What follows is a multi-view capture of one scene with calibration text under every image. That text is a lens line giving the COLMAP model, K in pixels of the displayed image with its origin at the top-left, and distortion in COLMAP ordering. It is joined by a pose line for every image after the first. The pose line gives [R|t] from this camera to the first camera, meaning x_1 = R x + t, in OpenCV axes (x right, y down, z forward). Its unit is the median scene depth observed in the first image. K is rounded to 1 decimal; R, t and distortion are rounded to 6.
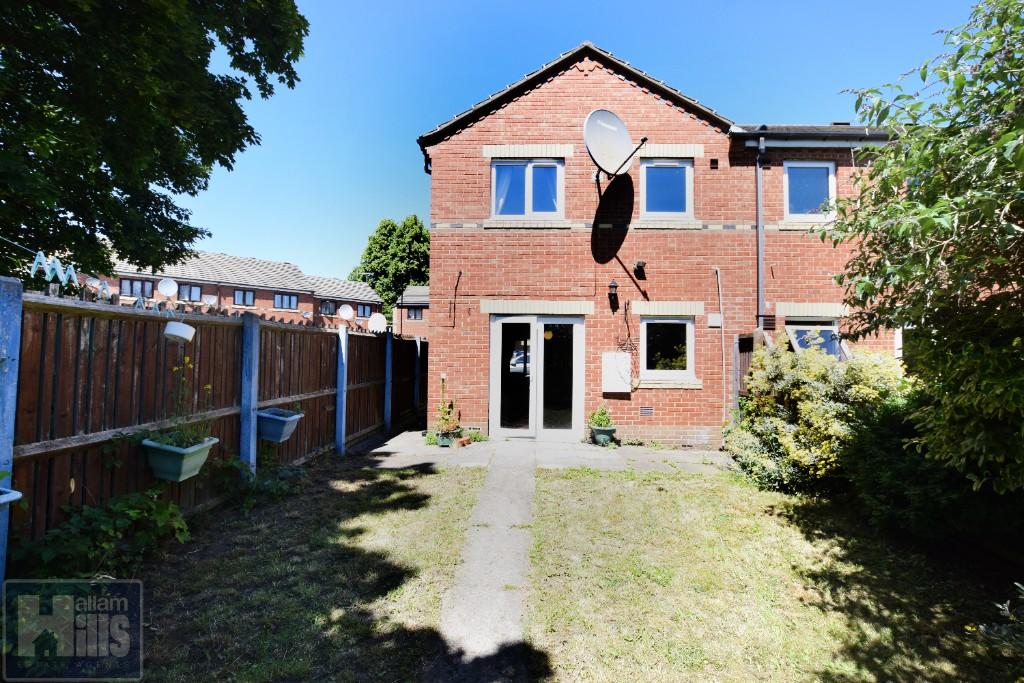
lens RADIAL K [[453.4, 0, 513.9], [0, 453.4, 342.1], [0, 0, 1]] dist [-0.000423, -0.000073]
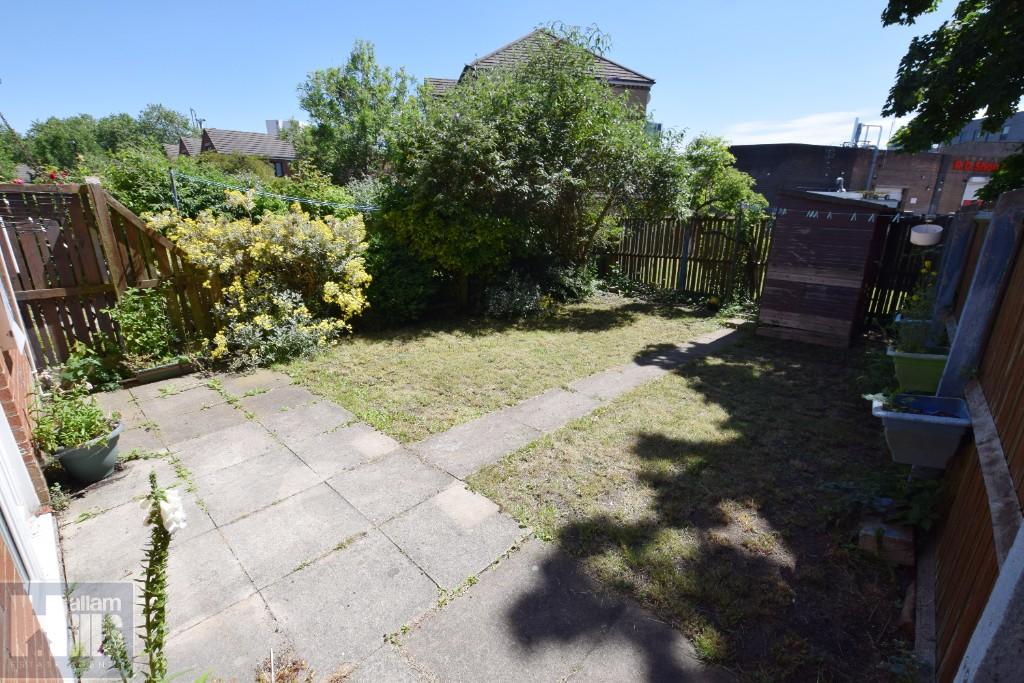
lens RADIAL K [[453.4, 0, 513.9], [0, 453.4, 342.1], [0, 0, 1]] dist [-0.000423, -0.000073]
pose [[-0.733756, -0.211600, 0.645621, -0.600950], [-0.002345, 0.951047, 0.309037, -0.045645], [-0.679409, 0.225244, -0.698333, 1.952547]]
